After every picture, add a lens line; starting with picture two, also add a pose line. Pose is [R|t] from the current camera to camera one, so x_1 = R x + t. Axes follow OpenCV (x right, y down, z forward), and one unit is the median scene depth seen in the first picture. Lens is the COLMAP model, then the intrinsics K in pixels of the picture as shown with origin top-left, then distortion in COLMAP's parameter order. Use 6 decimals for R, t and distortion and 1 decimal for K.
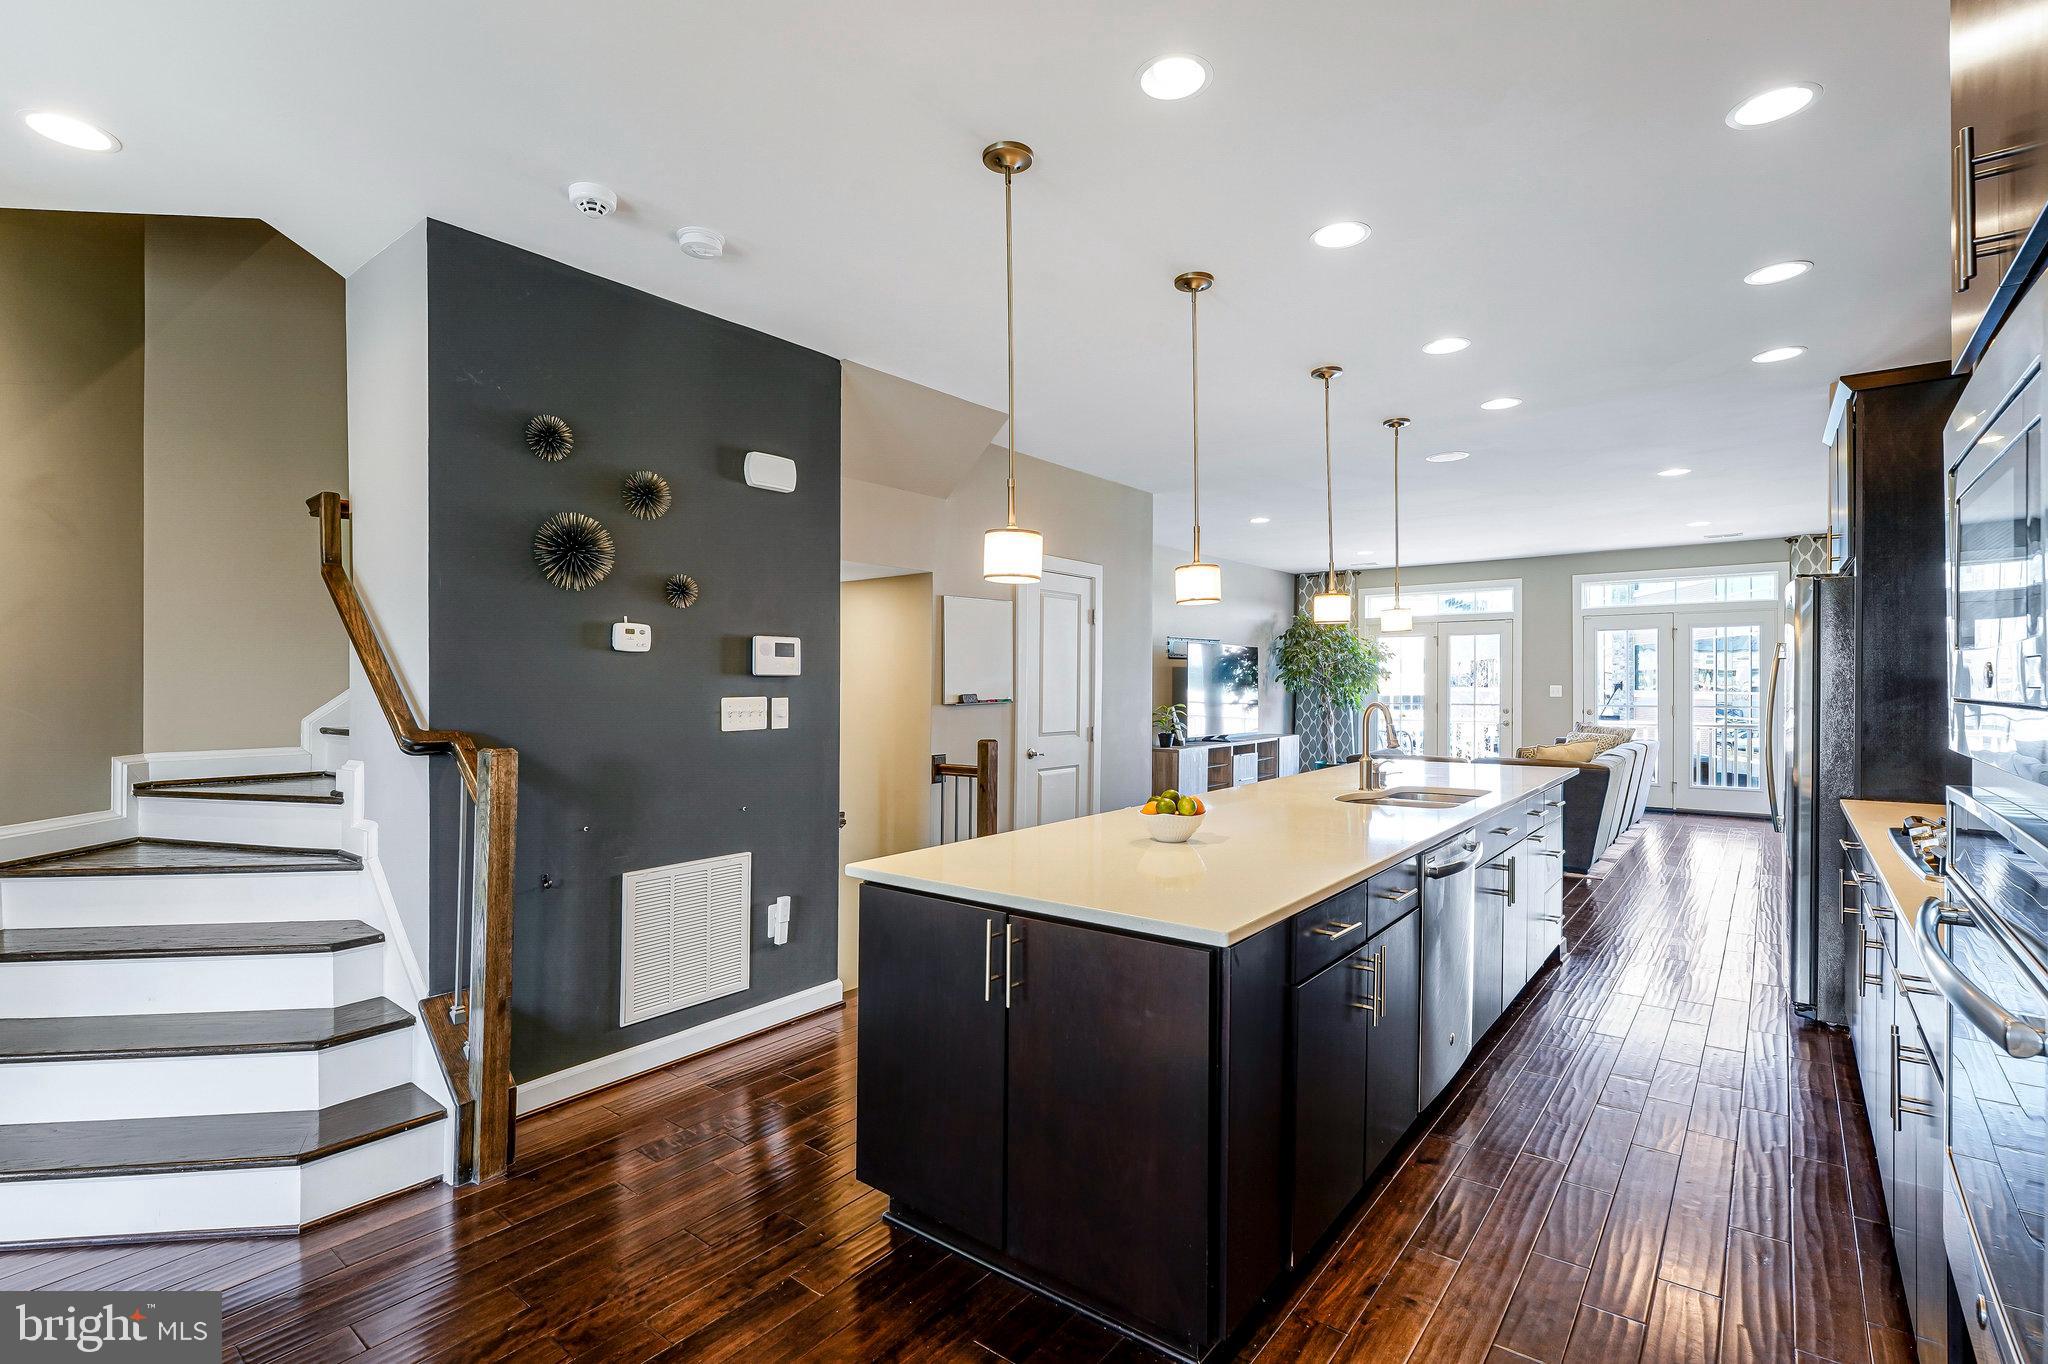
lens RADIAL K [[955.7, 0, 1015.2], [0, 955.7, 700.1], [0, 0, 1]] dist [-0.001587, -0.000603]
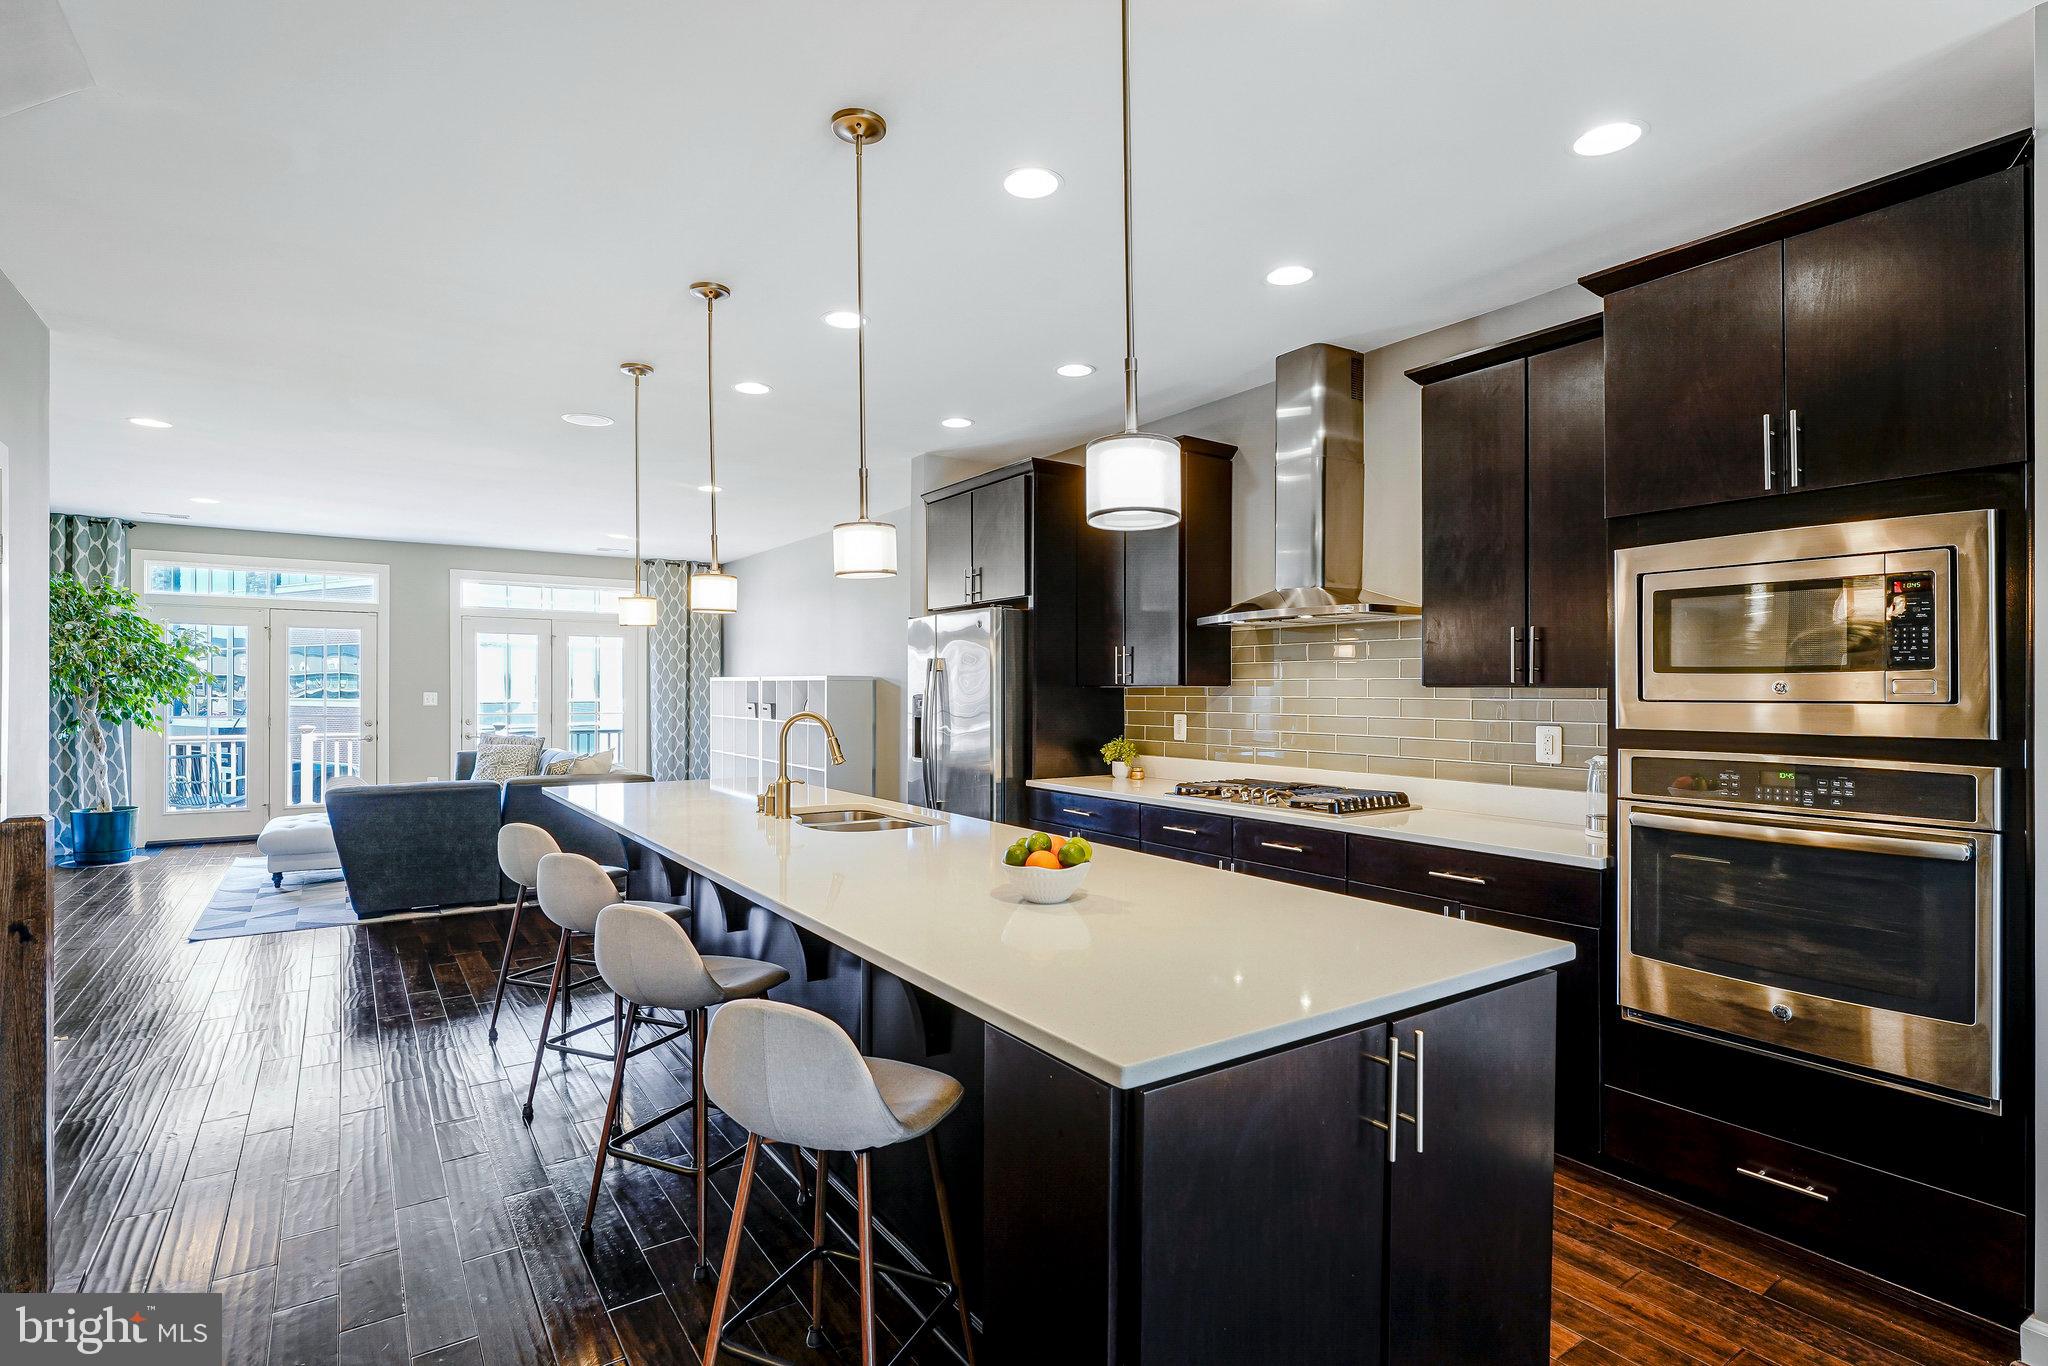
lens RADIAL K [[1002.5, 0, 1031.1], [0, 1002.5, 695.4], [0, 0, 1]] dist [0.003092, -0.000573]
pose [[0.290286, -0.000461, 0.956940, -0.244797], [0.012187, 0.999921, -0.003216, -0.004828], [-0.956862, 0.012596, 0.290268, 0.336007]]
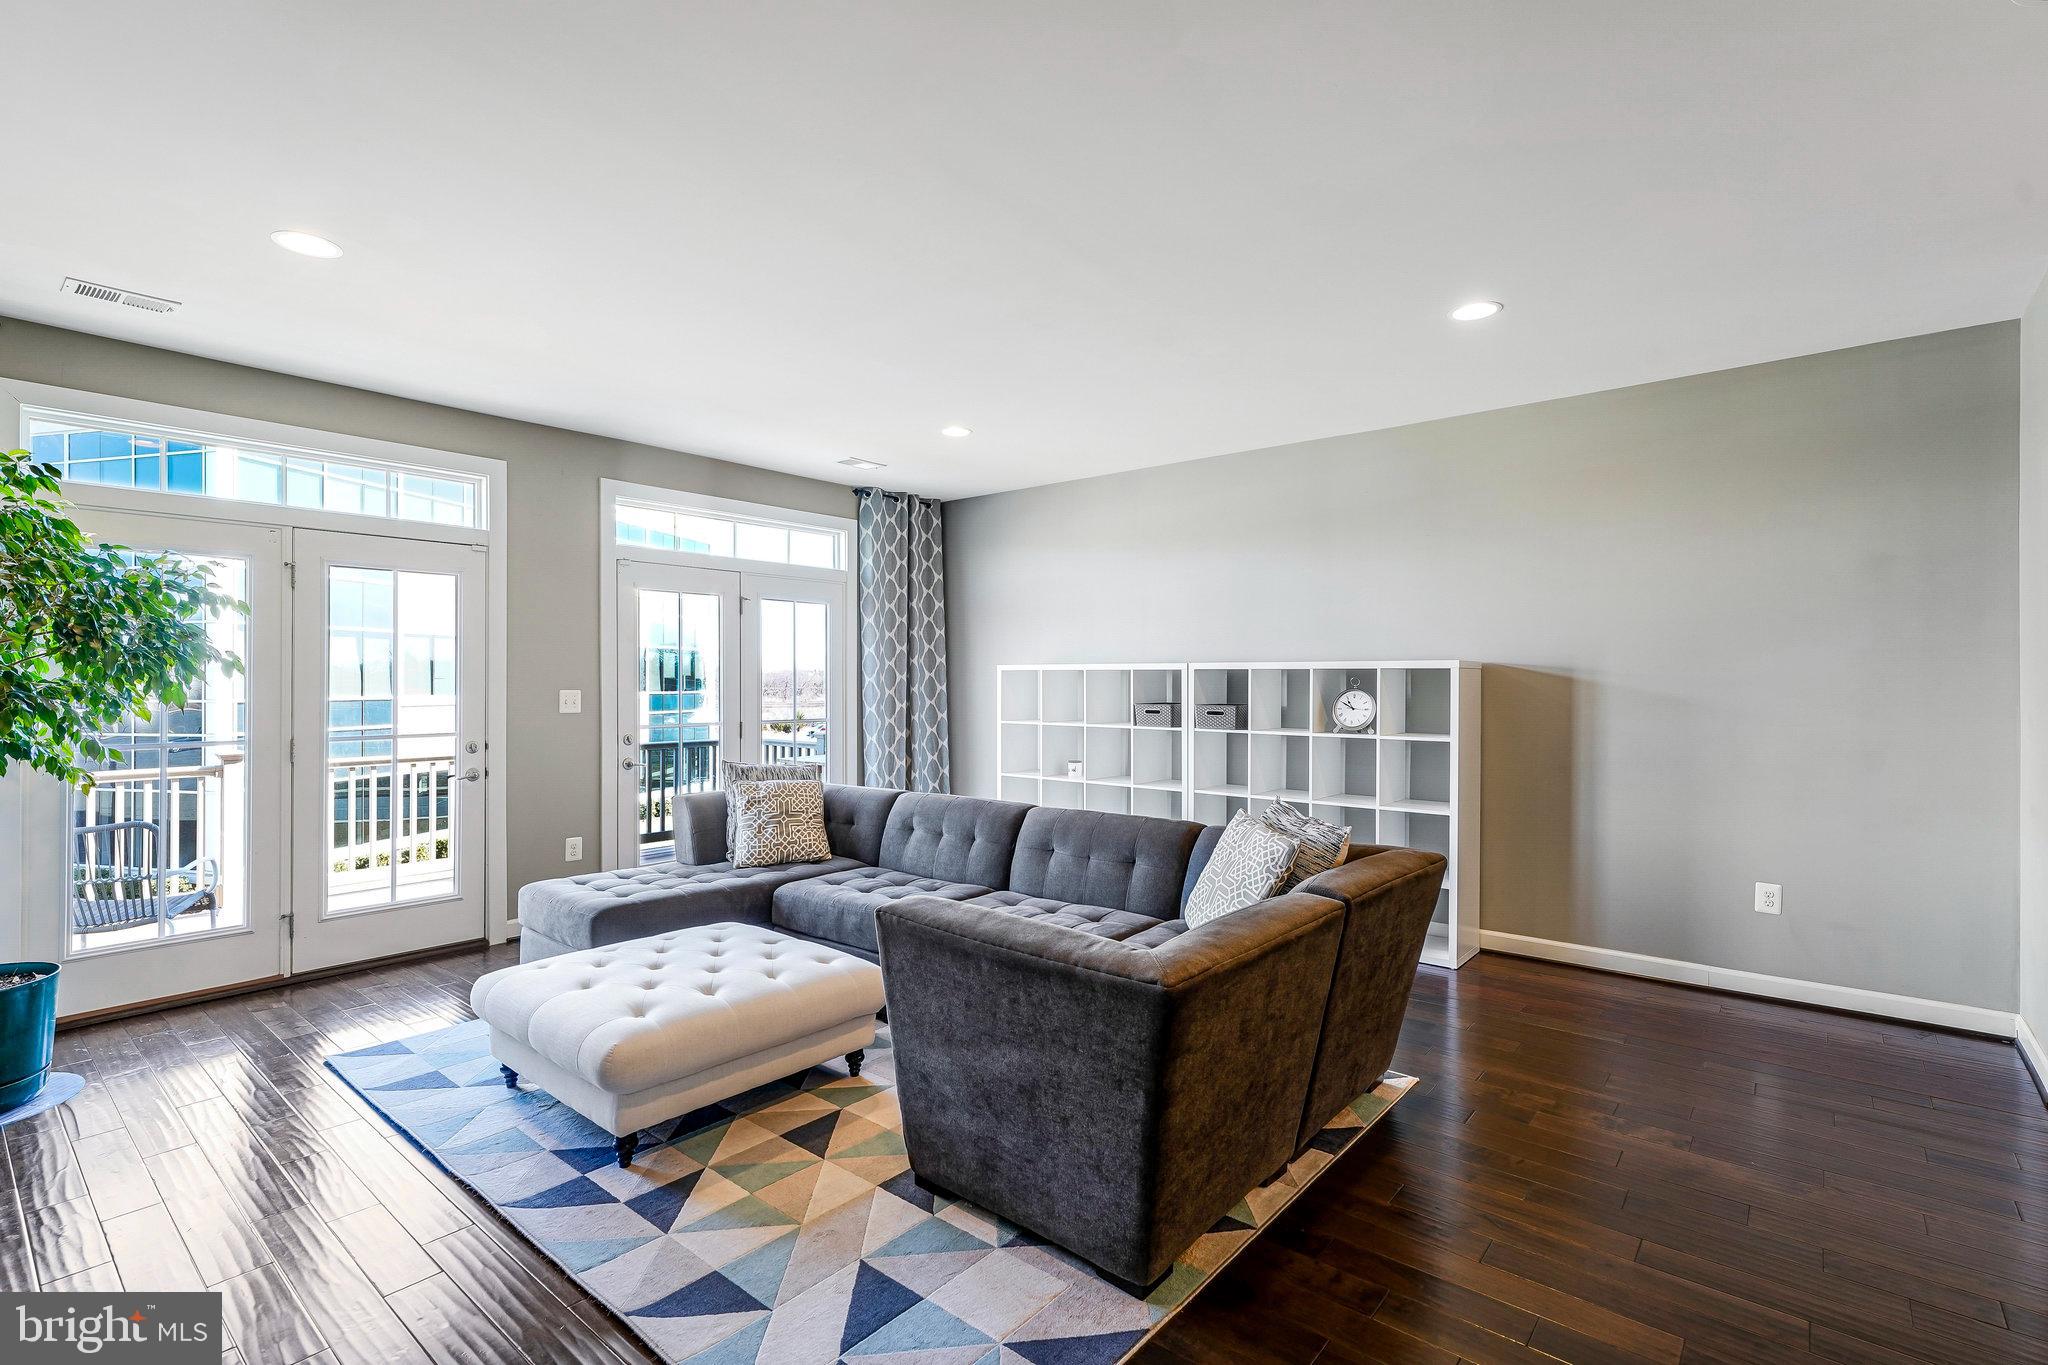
lens RADIAL K [[955.7, 0, 1058.9], [0, 955.7, 683.5], [0, 0, 1]] dist [-0.001587, -0.000603]
pose [[0.010364, 0.001391, 0.999945, 0.106848], [0.017027, 0.999854, -0.001567, -0.022116], [-0.999801, 0.017043, 0.010338, 1.186953]]
